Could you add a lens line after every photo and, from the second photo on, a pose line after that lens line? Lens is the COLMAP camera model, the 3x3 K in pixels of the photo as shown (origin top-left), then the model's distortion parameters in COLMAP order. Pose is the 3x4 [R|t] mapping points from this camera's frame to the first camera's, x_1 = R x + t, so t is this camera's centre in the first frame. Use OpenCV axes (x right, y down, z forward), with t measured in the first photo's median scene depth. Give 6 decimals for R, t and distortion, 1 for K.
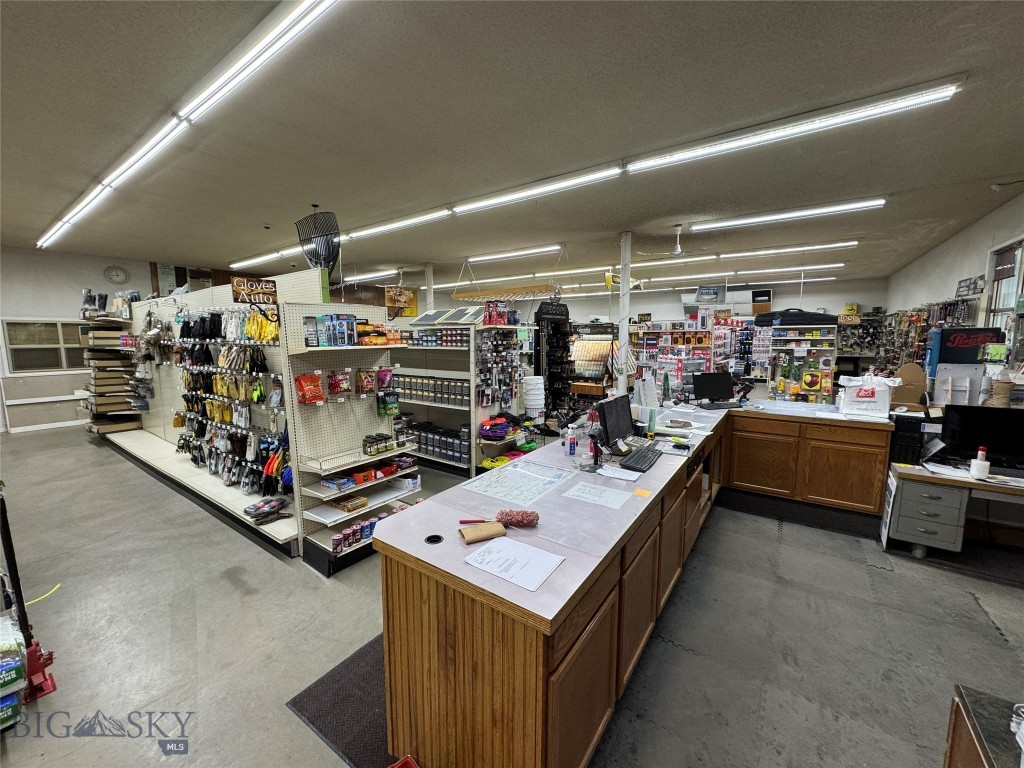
lens RADIAL K [[404.2, 0, 513.5], [0, 404.2, 385.2], [0, 0, 1]] dist [-0.001370, 0.000844]
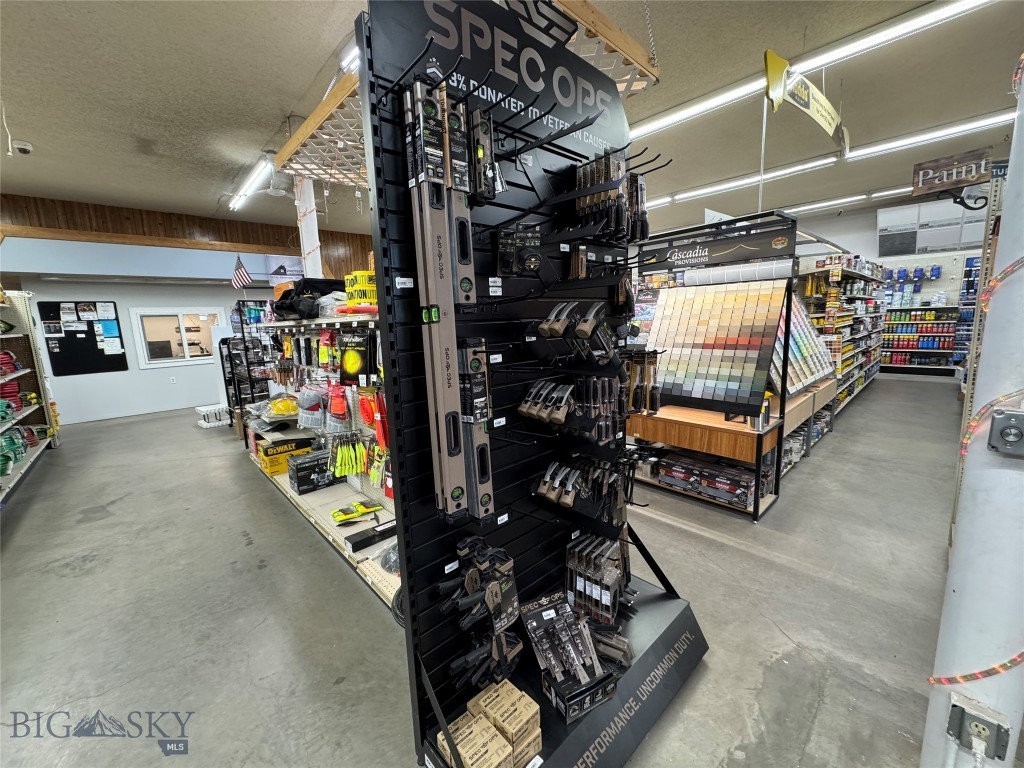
lens RADIAL K [[404.2, 0, 511.6], [0, 404.2, 384.6], [0, 0, 1]] dist [-0.001370, 0.000844]
pose [[0.979020, 0.004306, -0.203721, 0.102538], [0.004401, 0.999097, 0.042269, -0.045223], [0.203719, -0.042279, 0.978116, 0.658195]]
